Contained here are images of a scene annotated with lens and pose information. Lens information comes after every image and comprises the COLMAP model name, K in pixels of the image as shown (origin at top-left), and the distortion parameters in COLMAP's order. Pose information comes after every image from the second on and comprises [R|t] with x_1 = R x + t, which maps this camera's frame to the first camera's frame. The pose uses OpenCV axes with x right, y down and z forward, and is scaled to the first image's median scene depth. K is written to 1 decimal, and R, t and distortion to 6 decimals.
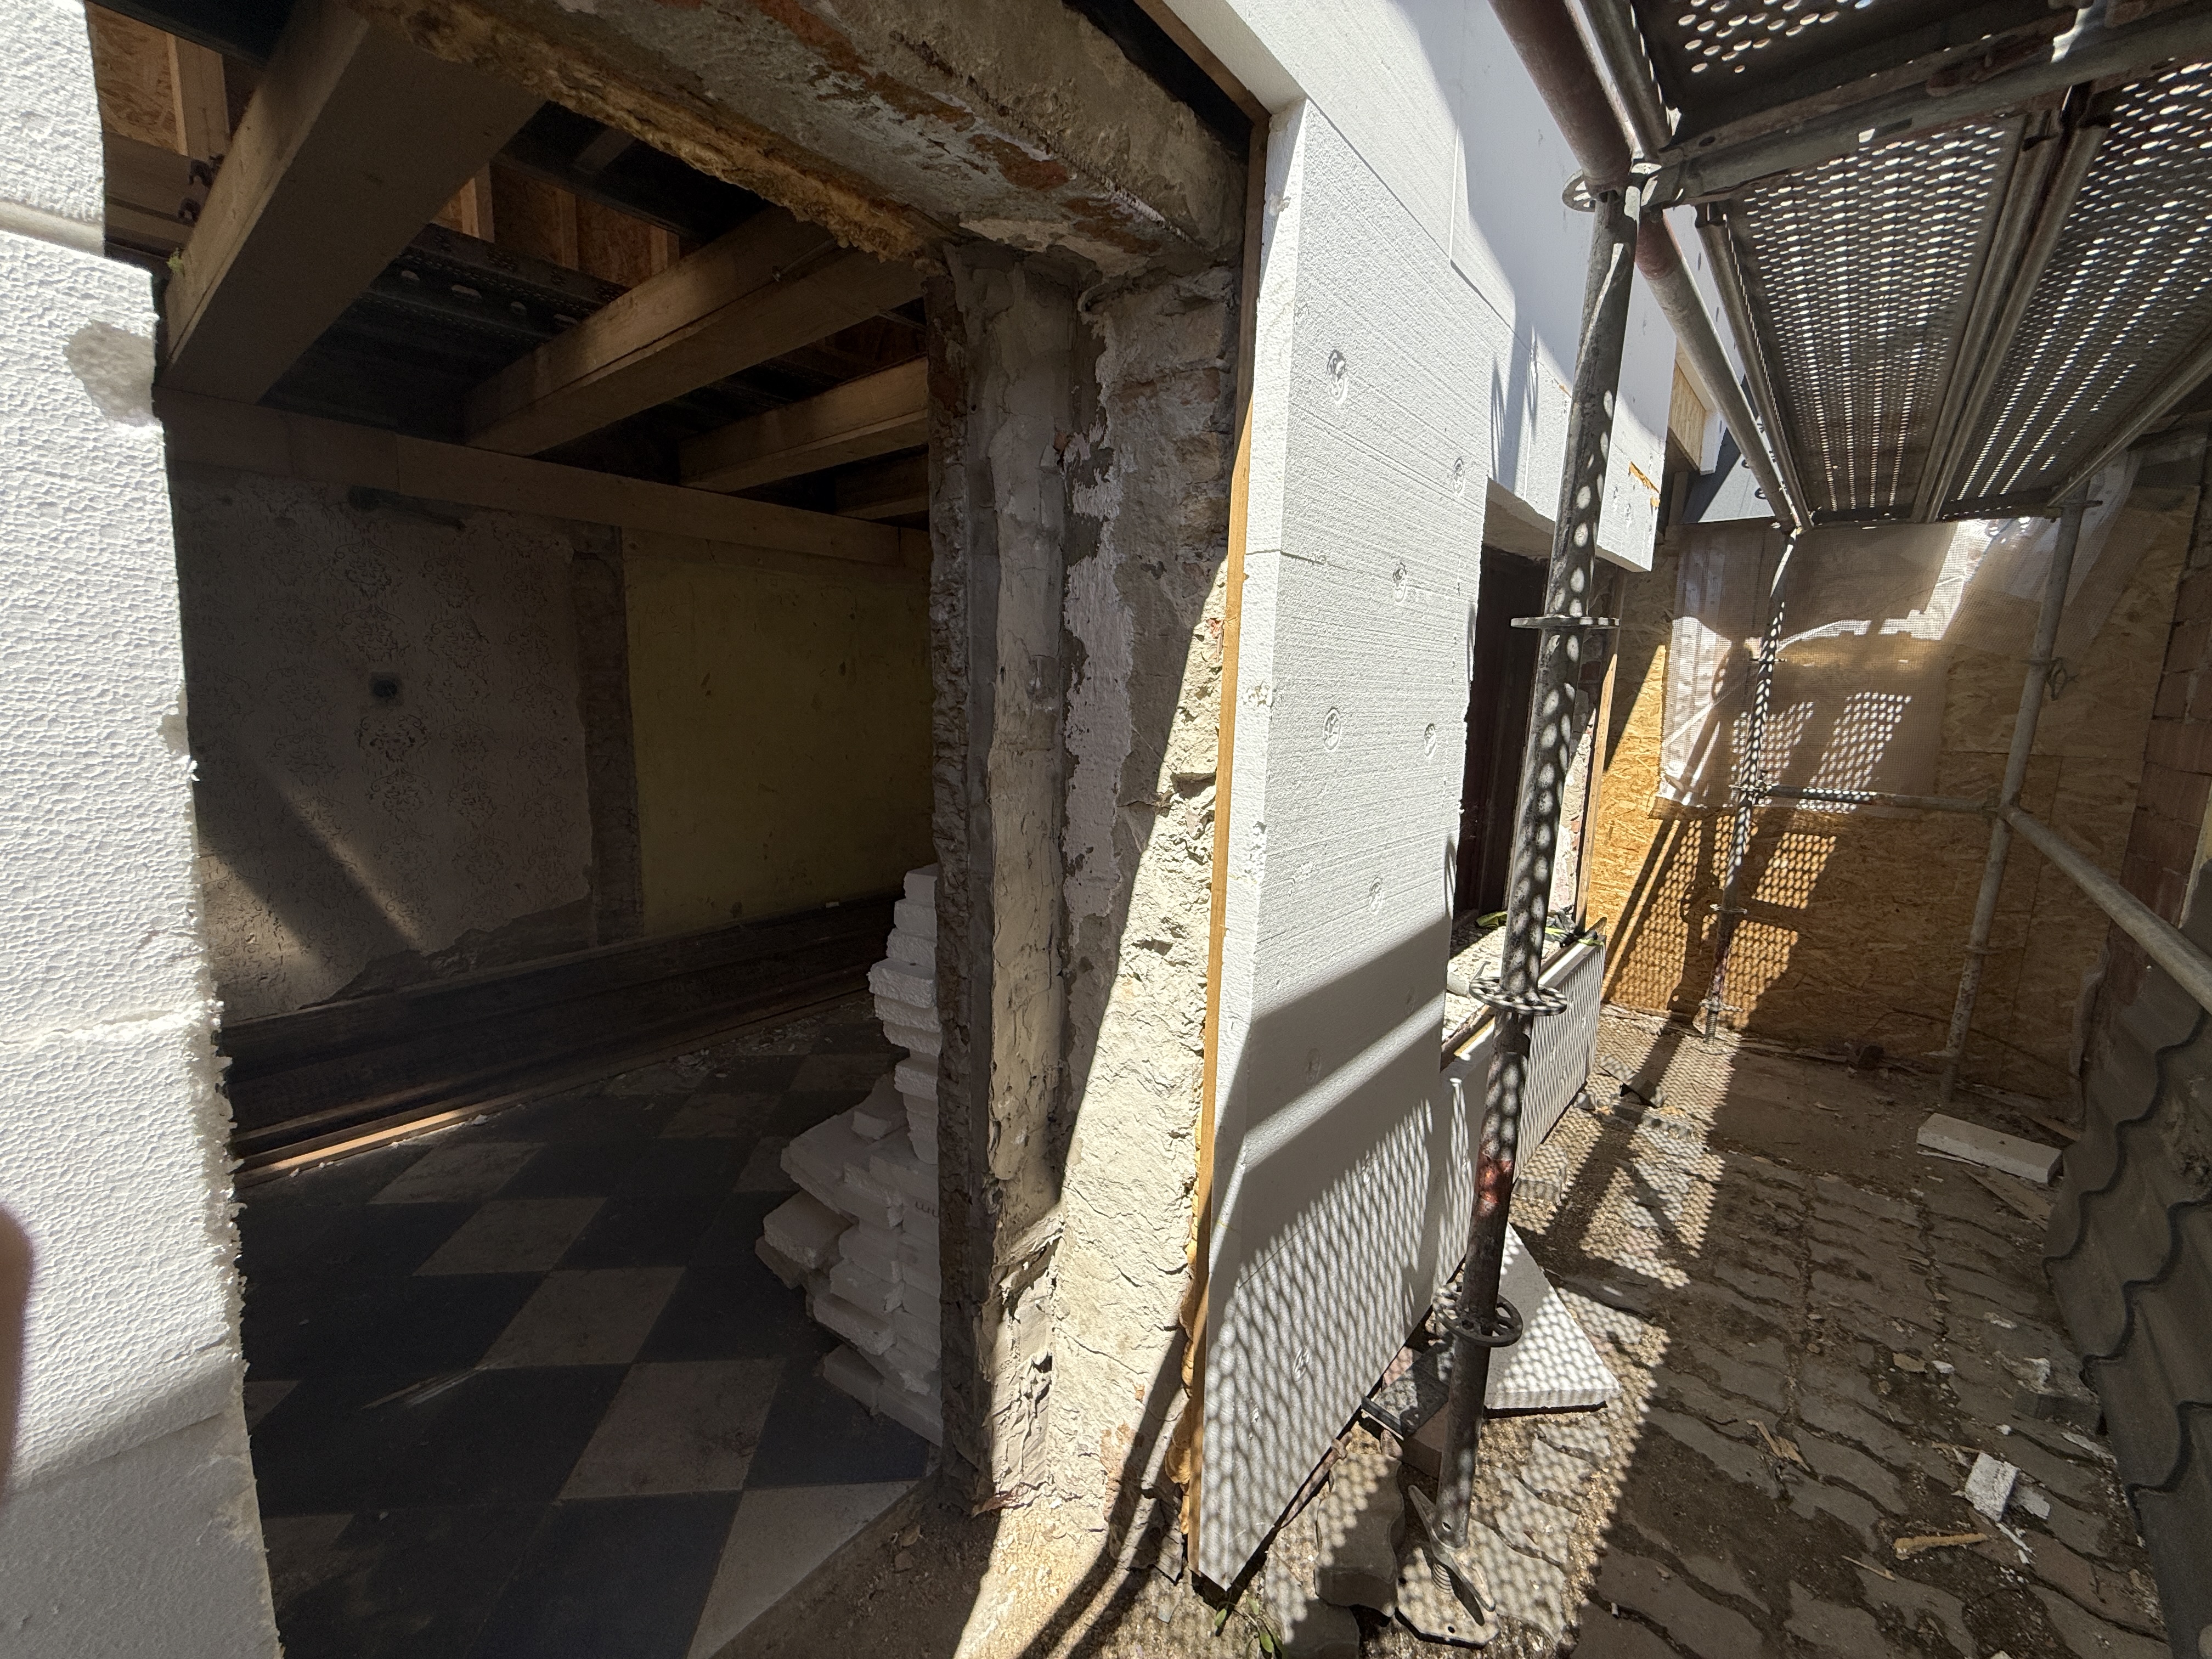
lens RADIAL K [[877.7, 0, 1096.6], [0, 877.7, 828.1], [0, 0, 1]] dist [0.002064, 0.000300]
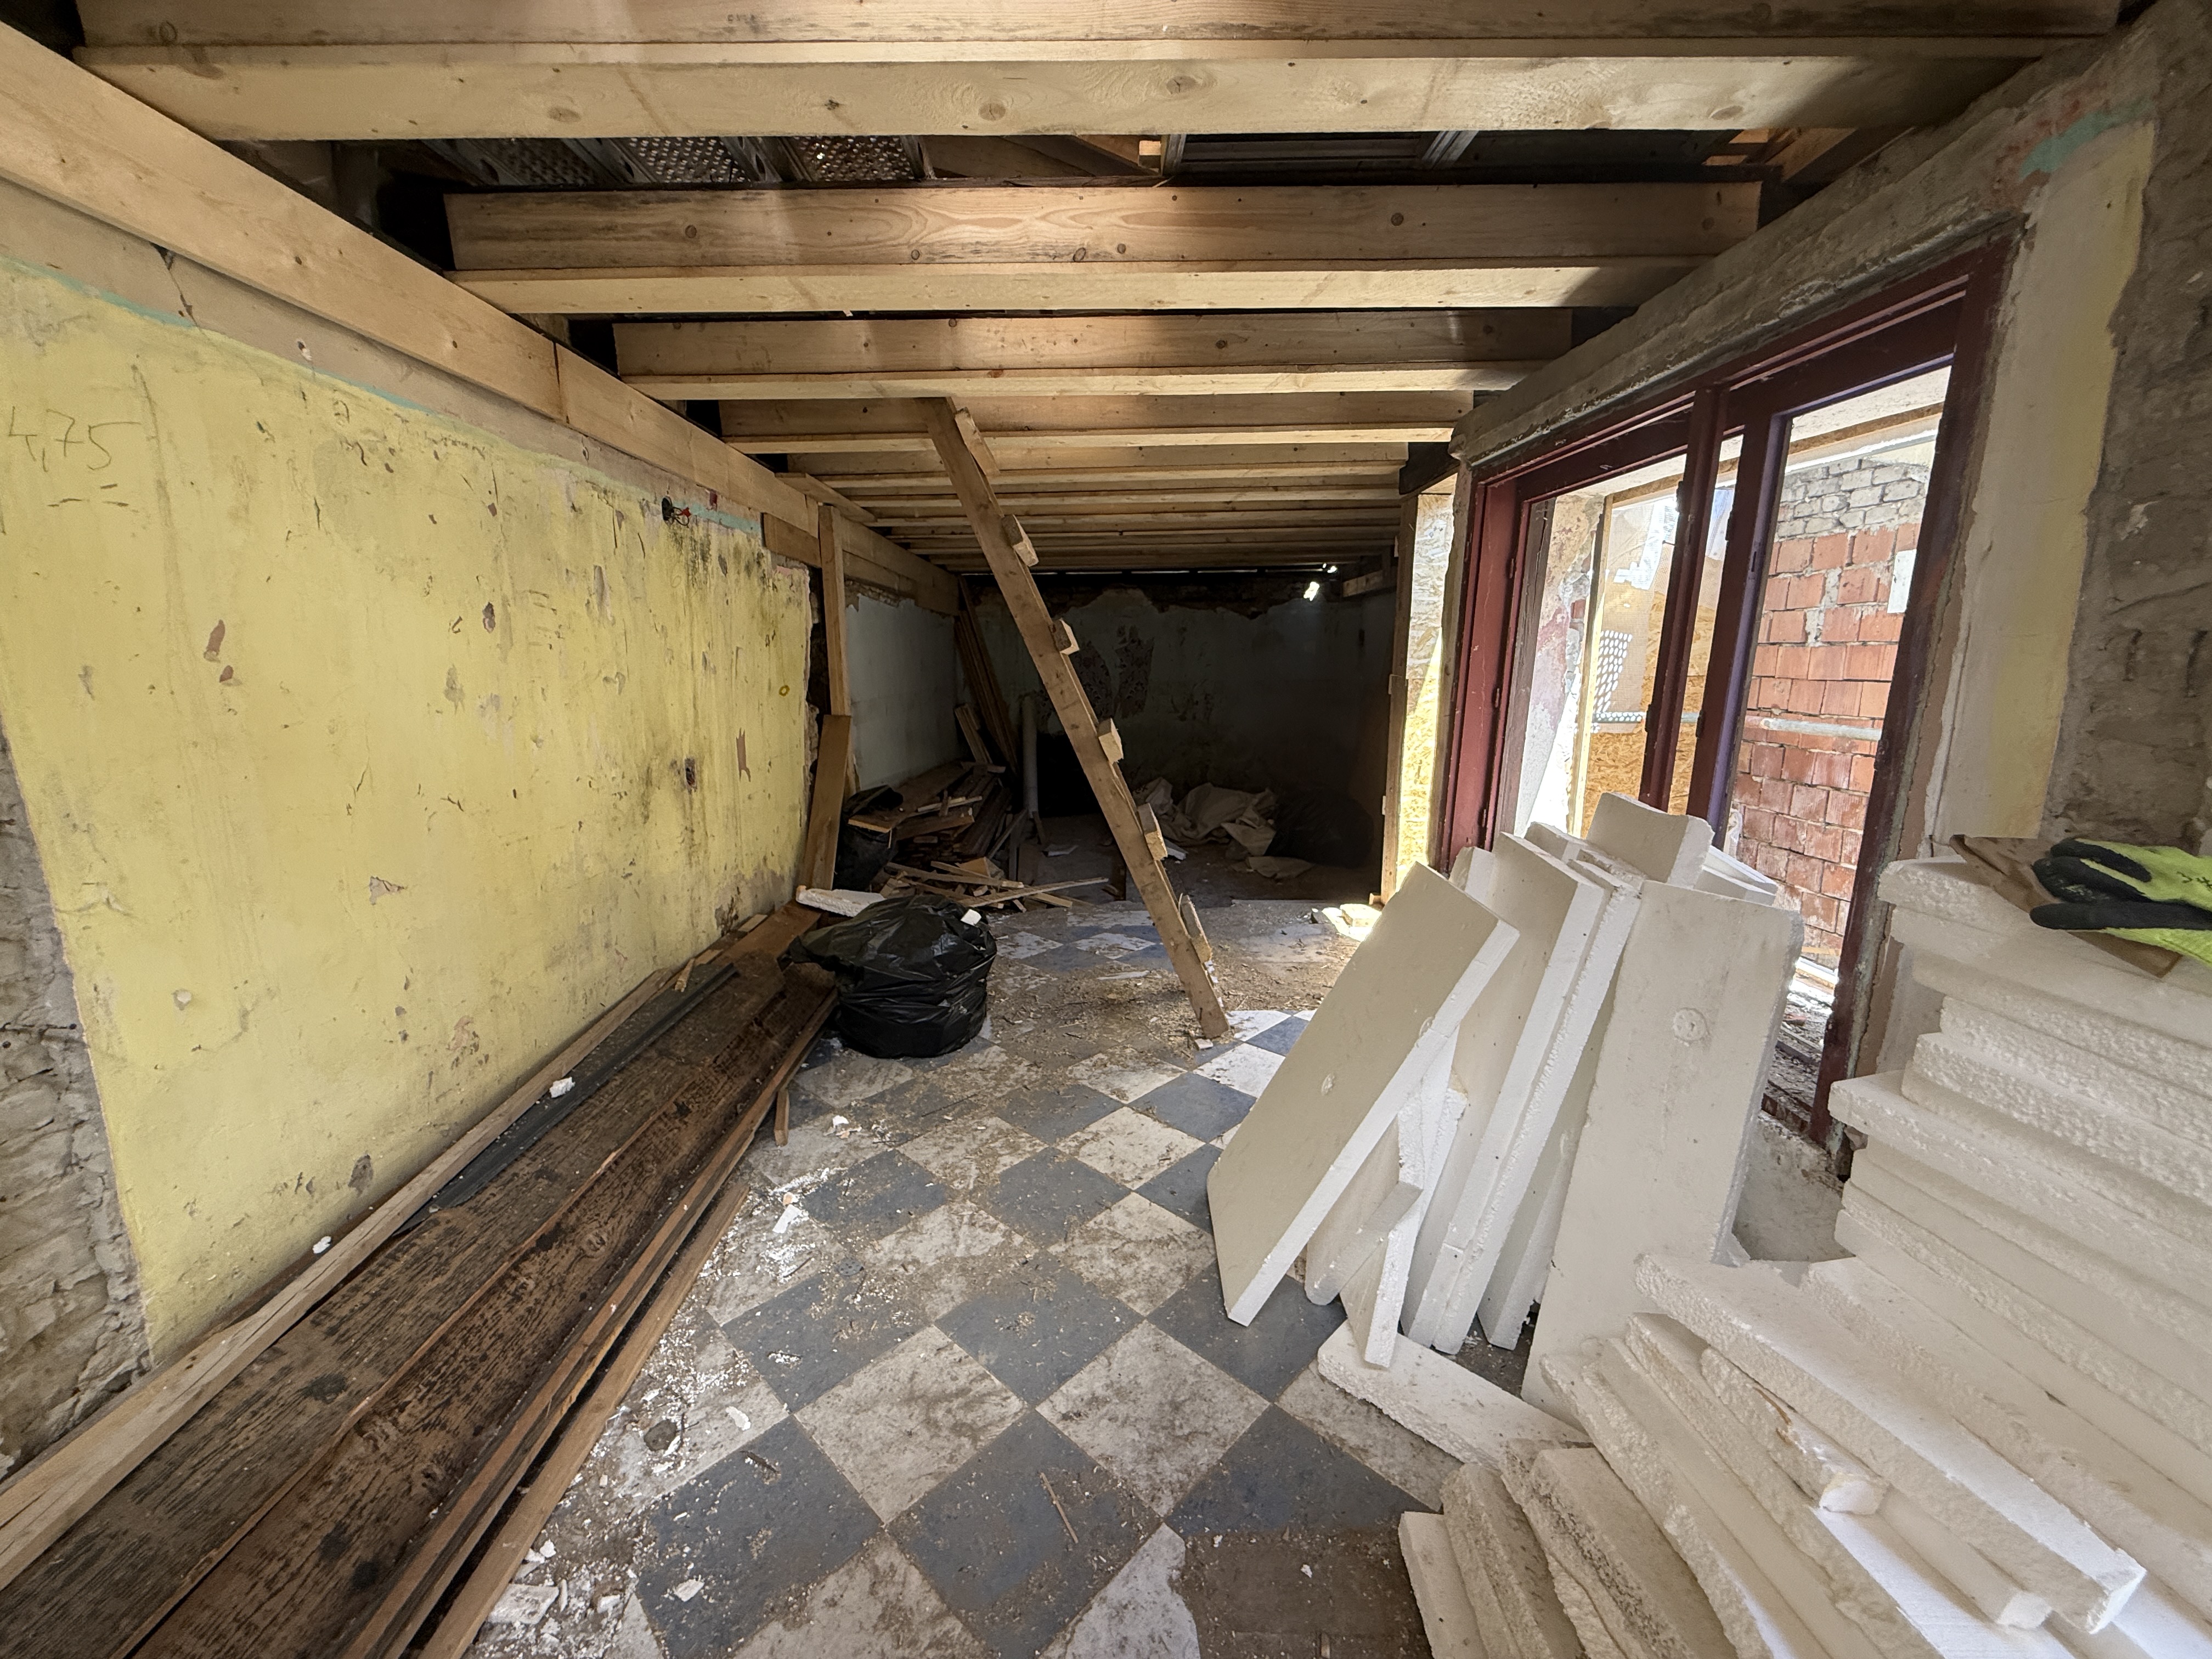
lens RADIAL K [[877.7, 0, 1096.6], [0, 877.7, 828.1], [0, 0, 1]] dist [0.002064, 0.000300]
pose [[0.759955, -0.151527, 0.632066, -0.424541], [0.127721, 0.988300, 0.083365, -0.072614], [-0.637303, 0.017374, 0.770417, 0.478500]]
